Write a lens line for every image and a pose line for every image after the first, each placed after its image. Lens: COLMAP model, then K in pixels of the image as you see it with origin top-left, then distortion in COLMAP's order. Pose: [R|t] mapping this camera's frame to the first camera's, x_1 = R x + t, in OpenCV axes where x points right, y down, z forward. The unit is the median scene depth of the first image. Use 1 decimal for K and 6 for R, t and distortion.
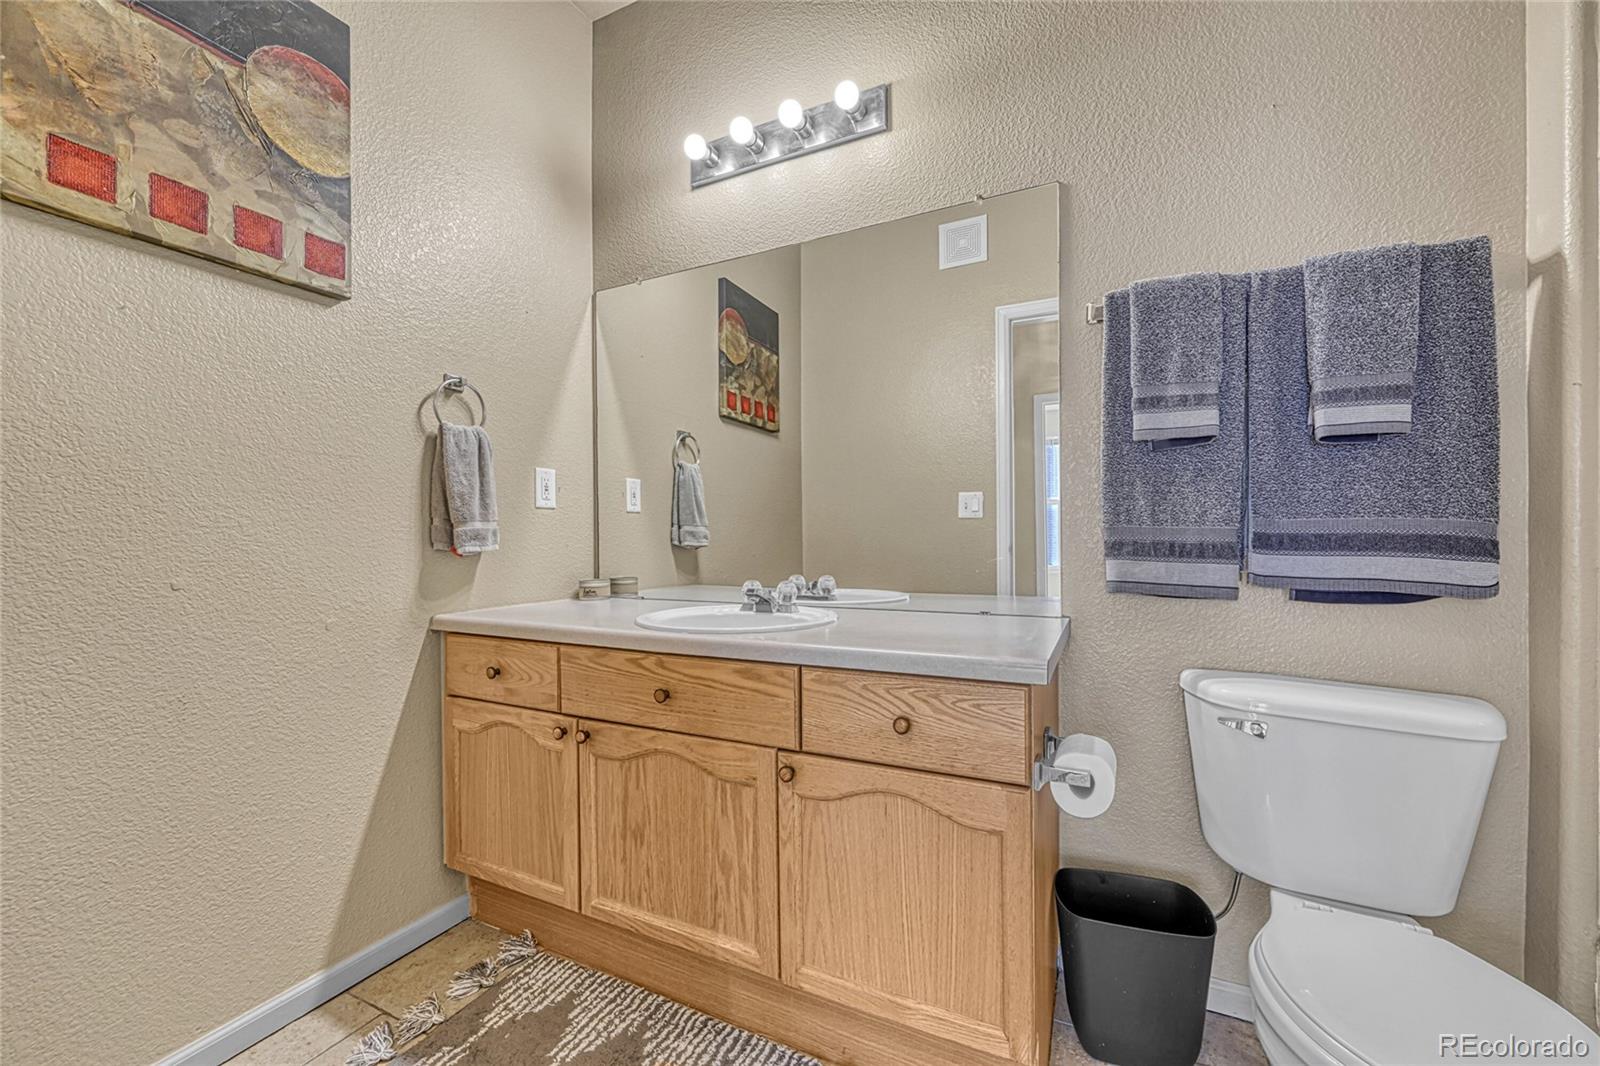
lens RADIAL K [[662.3, 0, 768.6], [0, 662.3, 537.2], [0, 0, 1]] dist [-0.015916, 0.000047]
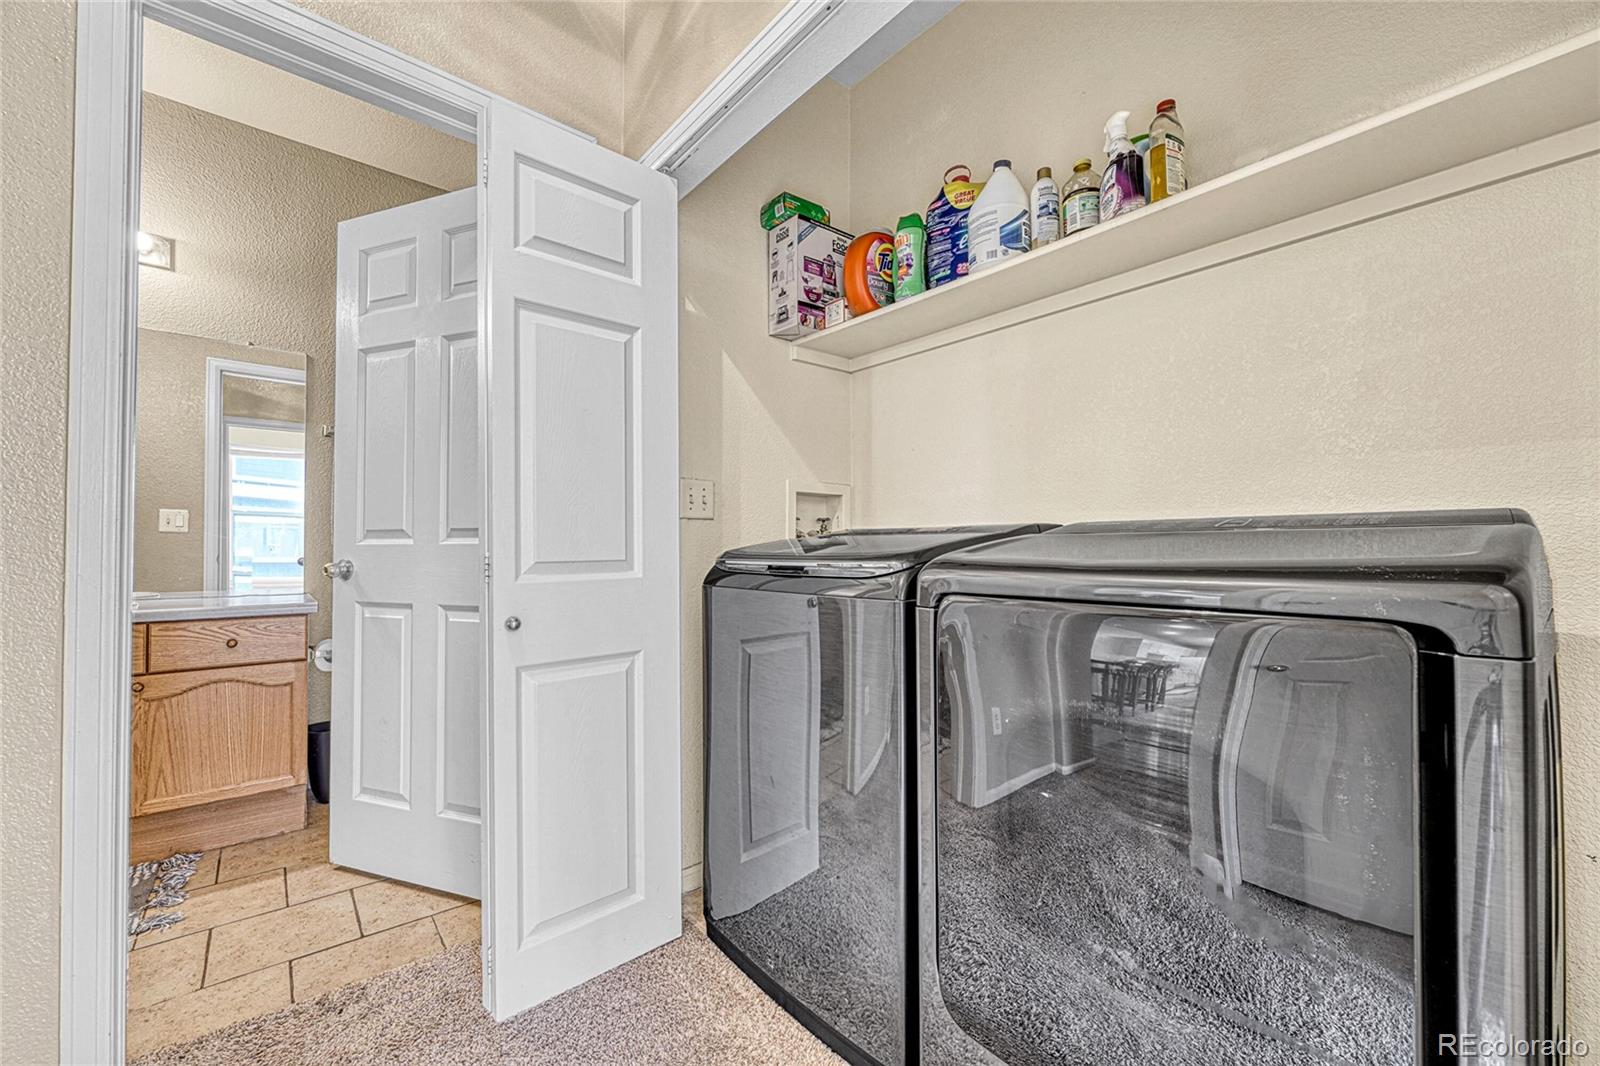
lens RADIAL K [[619.7, 0, 793.0], [0, 619.7, 541.6], [0, 0, 1]] dist [-0.000028, 0.000041]
pose [[0.377286, 0.017851, 0.925925, -0.924931], [-0.005142, 0.999839, -0.017181, 0.002378], [-0.926083, 0.001721, 0.377317, -1.313126]]
